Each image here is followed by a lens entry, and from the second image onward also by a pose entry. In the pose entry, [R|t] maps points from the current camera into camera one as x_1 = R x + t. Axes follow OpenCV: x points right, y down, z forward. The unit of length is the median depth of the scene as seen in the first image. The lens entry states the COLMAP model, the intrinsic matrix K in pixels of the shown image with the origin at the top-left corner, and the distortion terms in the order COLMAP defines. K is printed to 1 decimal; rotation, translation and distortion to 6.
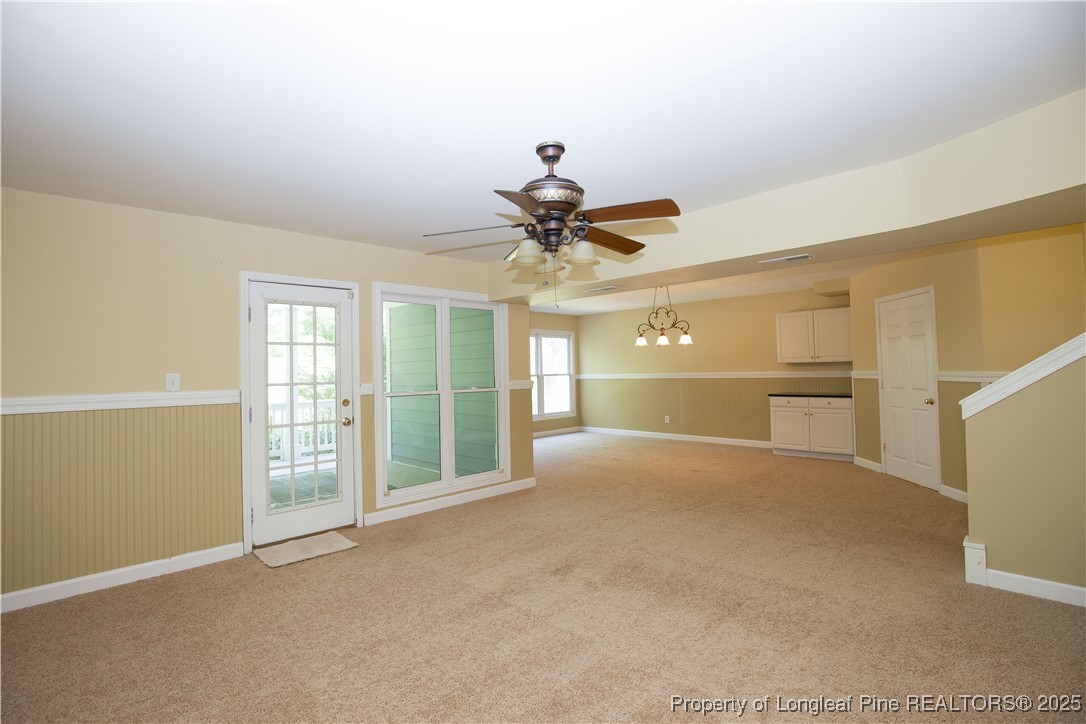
lens RADIAL K [[511.9, 0, 543.0], [0, 511.9, 362.0], [0, 0, 1]] dist [-0.022061, 0.000183]
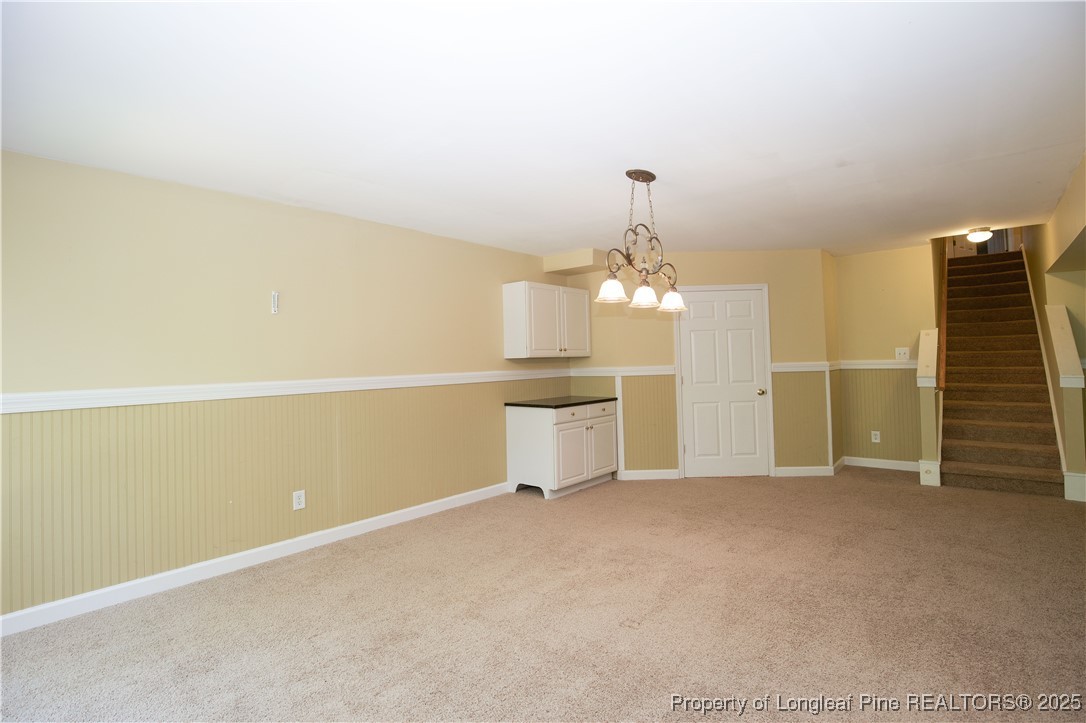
lens RADIAL K [[526.8, 0, 521.0], [0, 526.8, 351.9], [0, 0, 1]] dist [-0.026446, 0.000358]
pose [[-0.042260, 0.043553, 0.998157, -0.226534], [0.010586, 0.999013, -0.043143, 0.026475], [-0.999051, 0.008744, -0.042679, 1.132336]]
